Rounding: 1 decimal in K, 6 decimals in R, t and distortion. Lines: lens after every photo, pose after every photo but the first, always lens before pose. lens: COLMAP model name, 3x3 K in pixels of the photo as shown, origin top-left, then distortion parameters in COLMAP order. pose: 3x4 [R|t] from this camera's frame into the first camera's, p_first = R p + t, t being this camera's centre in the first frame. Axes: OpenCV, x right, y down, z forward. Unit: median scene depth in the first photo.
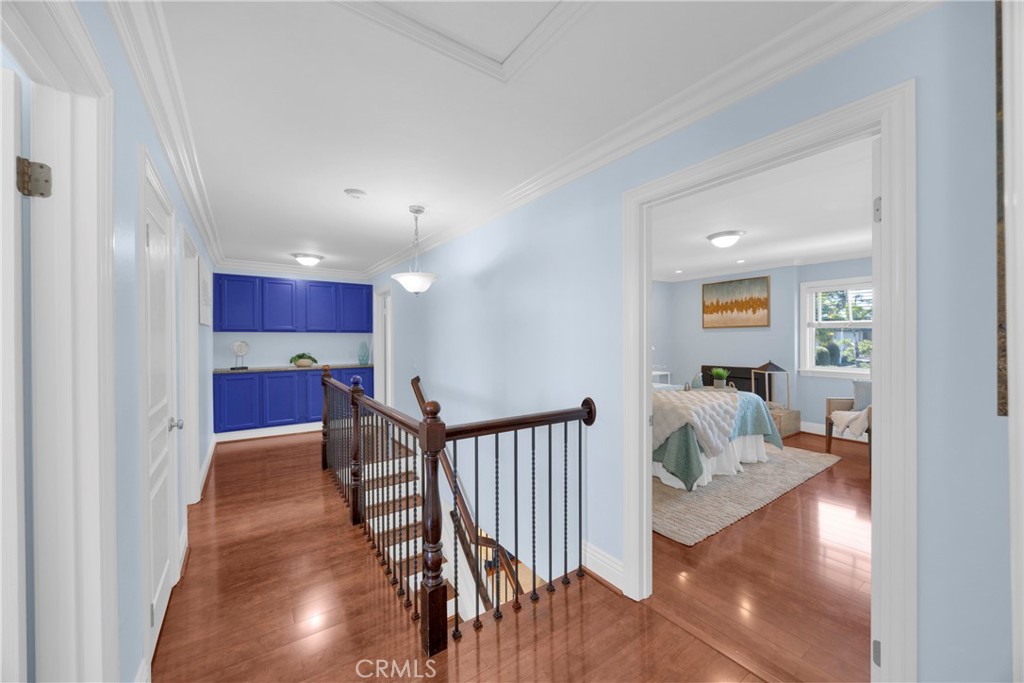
lens RADIAL K [[386.3, 0, 512.0], [0, 386.3, 341.5], [0, 0, 1]] dist [0.000730, 0.000110]
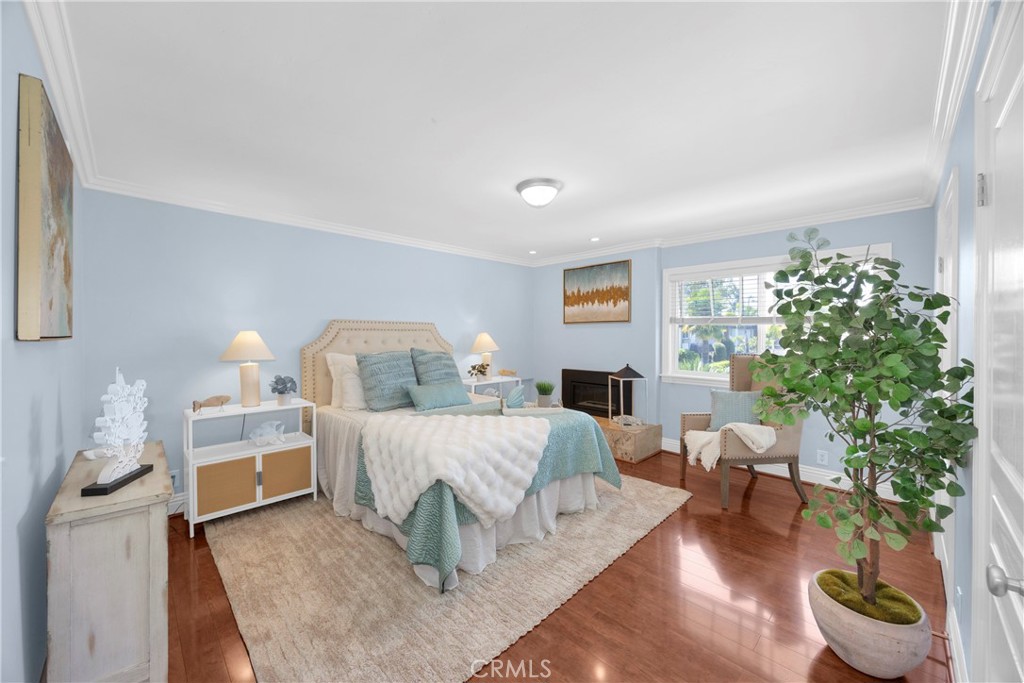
lens RADIAL K [[386.1, 0, 520.3], [0, 386.1, 339.2], [0, 0, 1]] dist [-0.001869, -0.000132]
pose [[0.982806, 0.003181, 0.184615, 0.287760], [-0.004577, 0.999964, 0.007136, -0.007005], [-0.184586, -0.007859, 0.982785, 0.241471]]
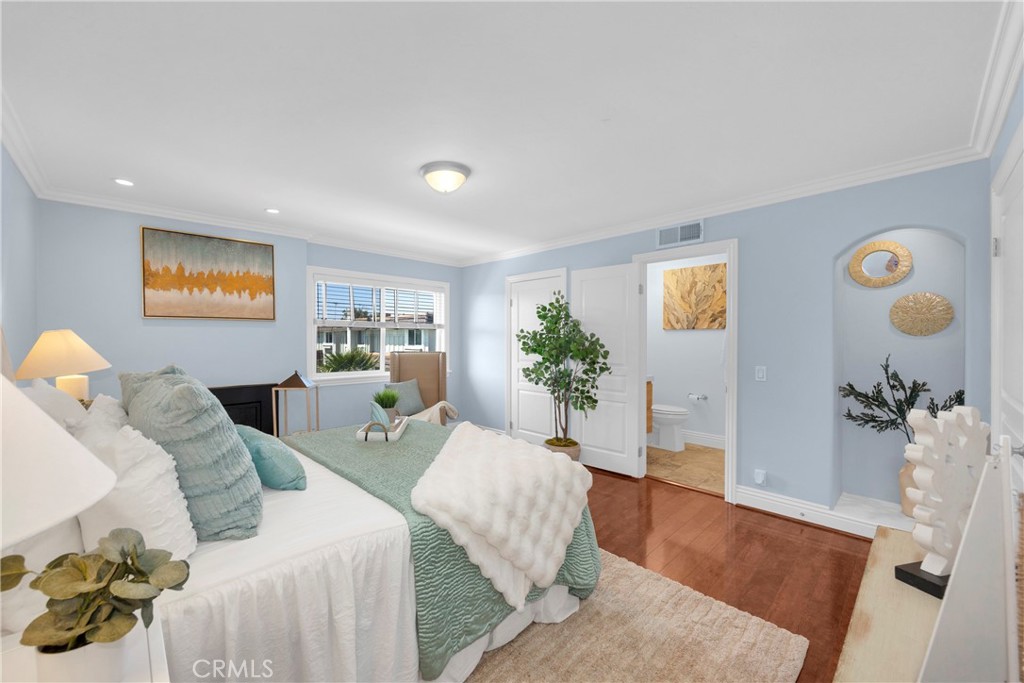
lens RADIAL K [[402.4, 0, 494.2], [0, 402.4, 344.6], [0, 0, 1]] dist [-0.000386, -0.000031]
pose [[-0.150287, -0.015764, 0.988517, -0.086091], [0.003104, 0.999860, 0.016417, -0.007253], [-0.988638, 0.005536, -0.150217, 0.729886]]
